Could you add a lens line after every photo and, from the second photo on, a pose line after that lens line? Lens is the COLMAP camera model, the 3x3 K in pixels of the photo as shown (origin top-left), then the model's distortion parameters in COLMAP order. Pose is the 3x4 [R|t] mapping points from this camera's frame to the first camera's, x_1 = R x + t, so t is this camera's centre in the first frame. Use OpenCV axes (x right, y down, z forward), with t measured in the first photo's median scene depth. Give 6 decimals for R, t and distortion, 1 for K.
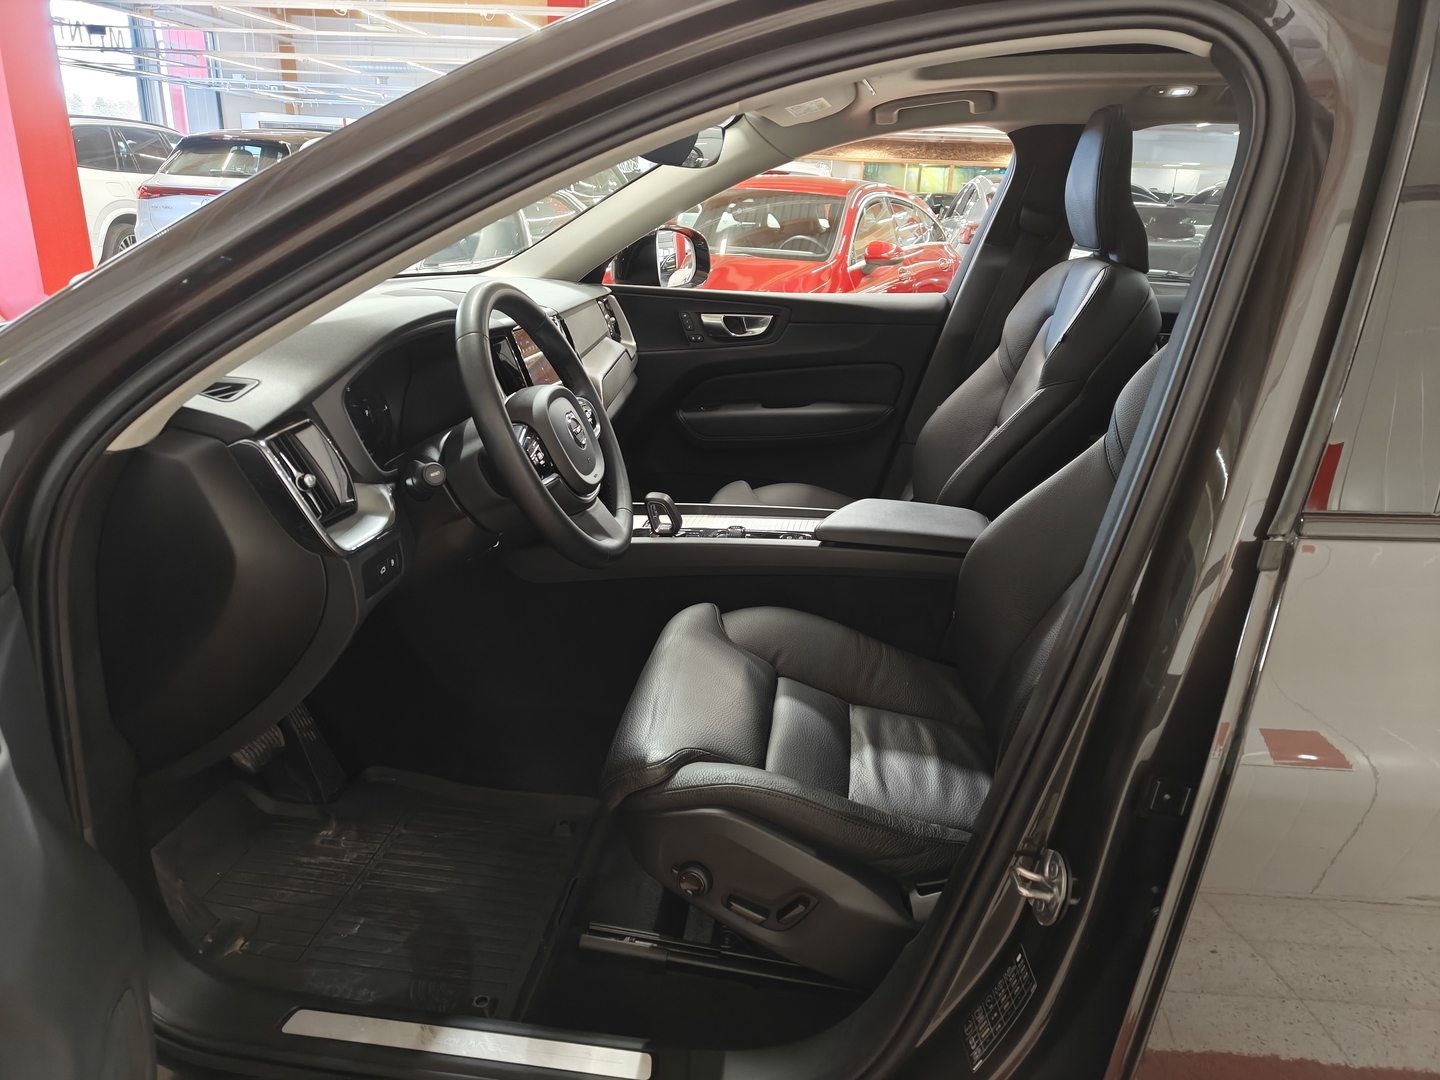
lens RADIAL K [[1020.1, 0, 716.8], [0, 1020.1, 547.9], [0, 0, 1]] dist [0.016655, -0.012054]
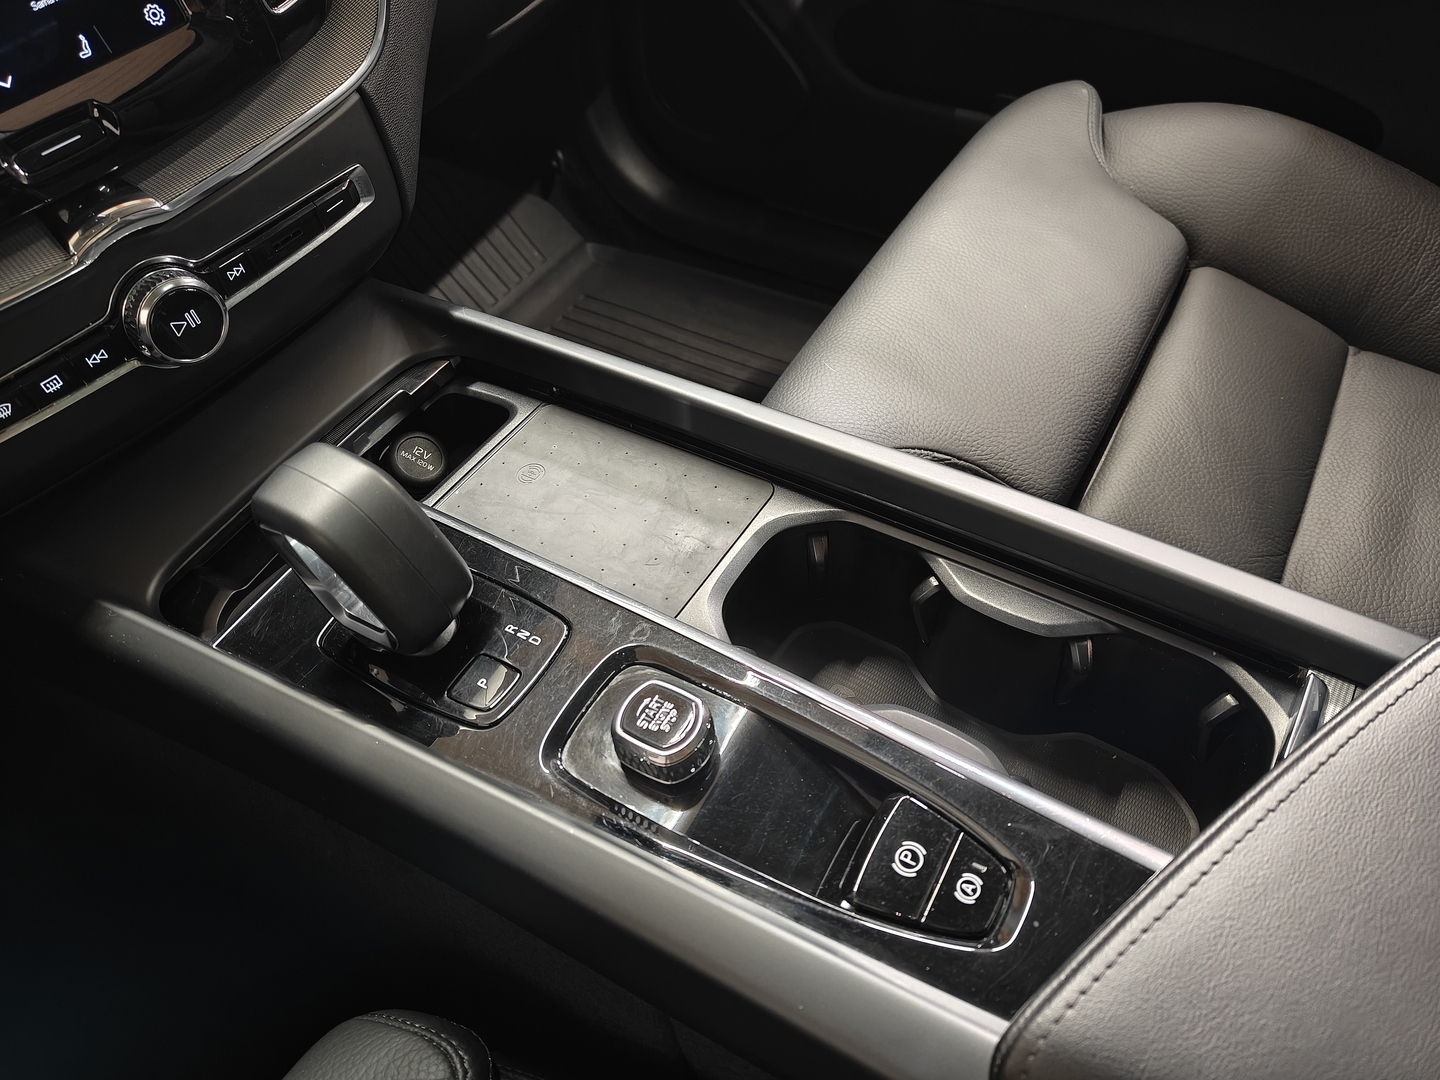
lens RADIAL K [[1020.1, 0, 720.0], [0, 1020.1, 546.4], [0, 0, 1]] dist [0.016655, -0.012054]
pose [[0.914051, 0.253033, -0.316993, 0.093043], [-0.047108, 0.842484, 0.536658, -0.169671], [0.402854, -0.475600, 0.781993, 0.940384]]
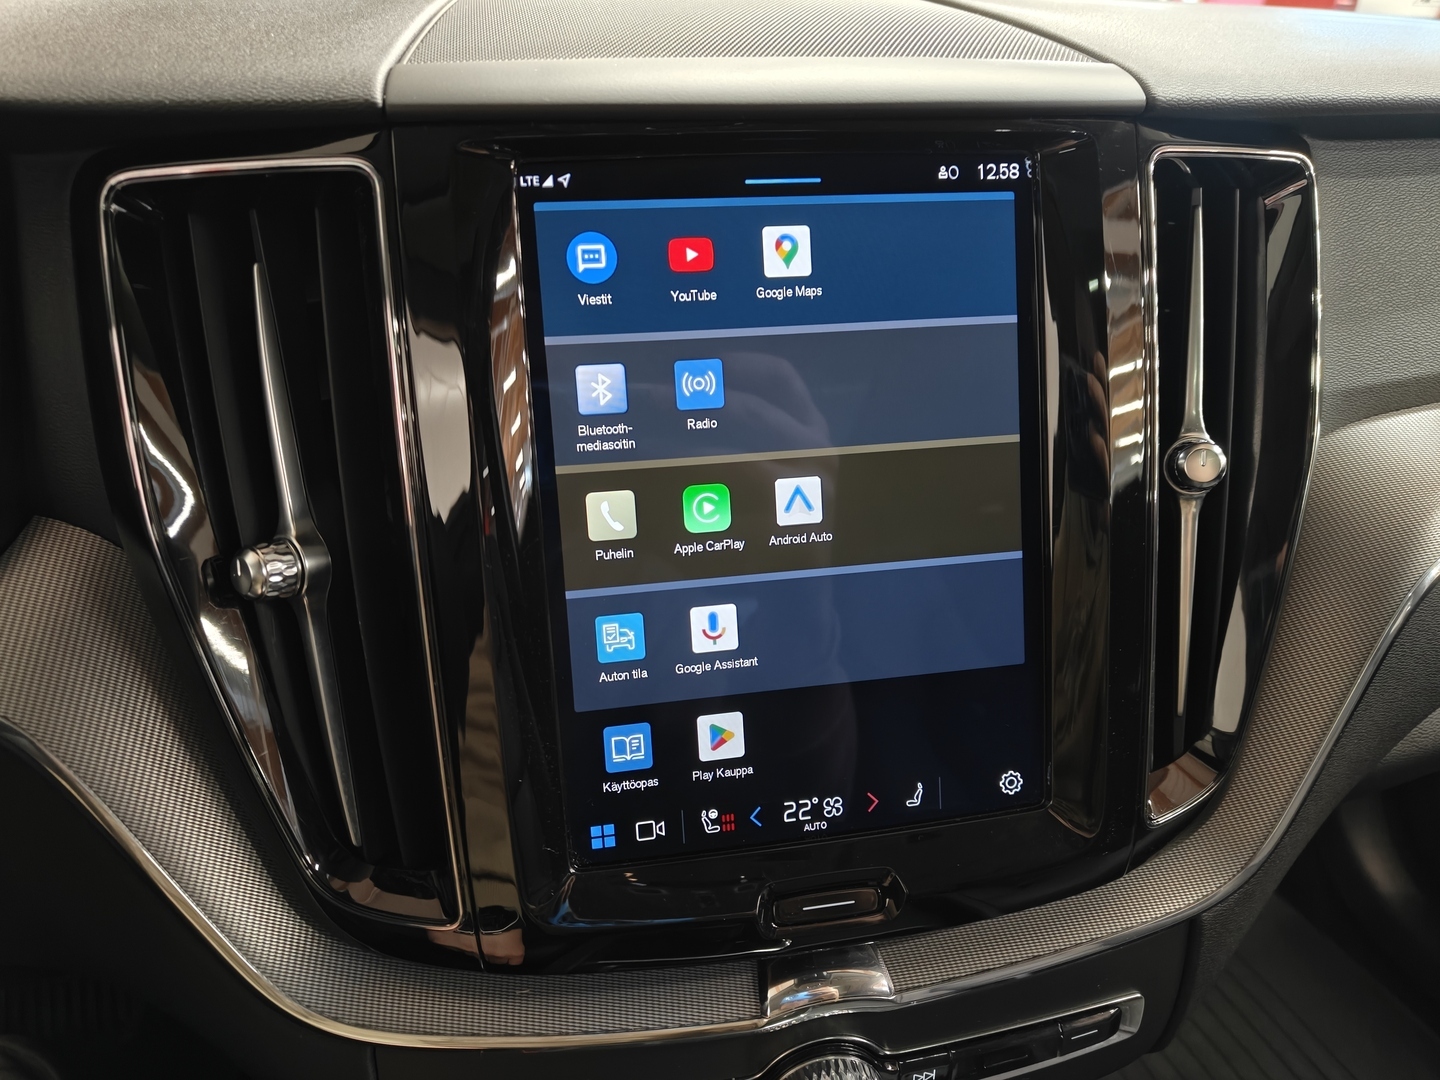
lens RADIAL K [[1020.1, 0, 720.7], [0, 1020.1, 534.1], [0, 0, 1]] dist [0.016655, -0.012054]
pose [[0.439480, 0.397273, -0.805625, -0.034365], [-0.297682, 0.910612, 0.286655, -0.221734], [0.847492, 0.113841, 0.518457, 0.990246]]
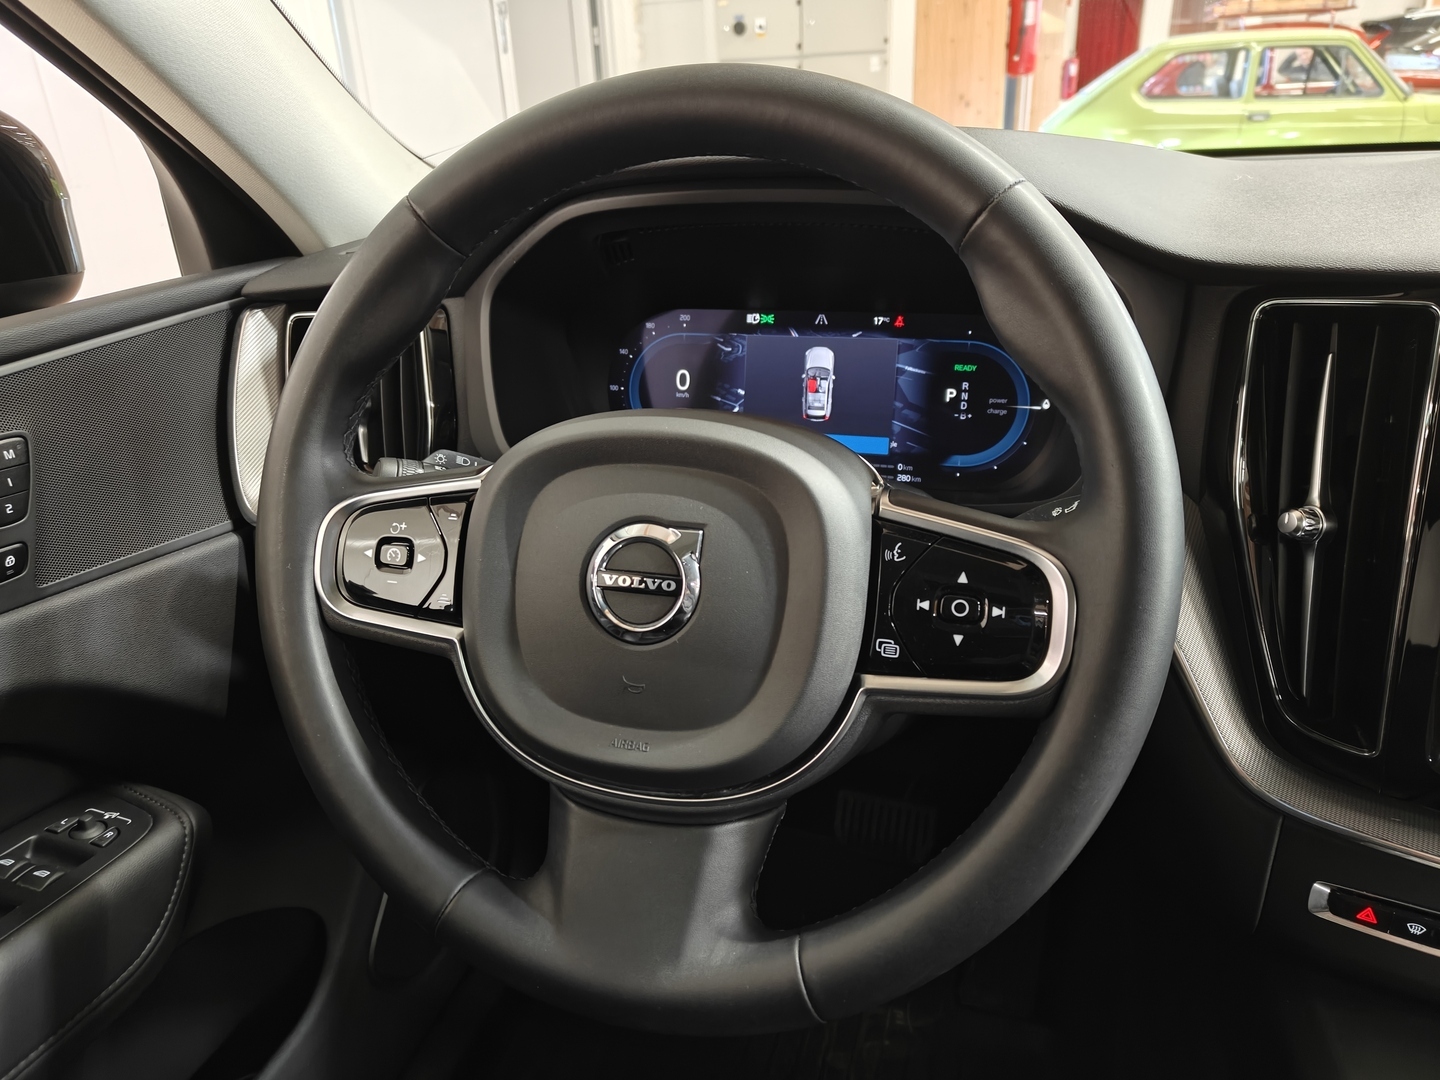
lens RADIAL K [[1020.1, 0, 712.3], [0, 1020.1, 550.2], [0, 0, 1]] dist [0.016655, -0.012054]
pose [[-0.176132, 0.384797, -0.906040, 0.108029], [-0.289208, 0.859579, 0.421287, -0.215293], [0.940923, 0.336236, -0.040113, 0.864627]]
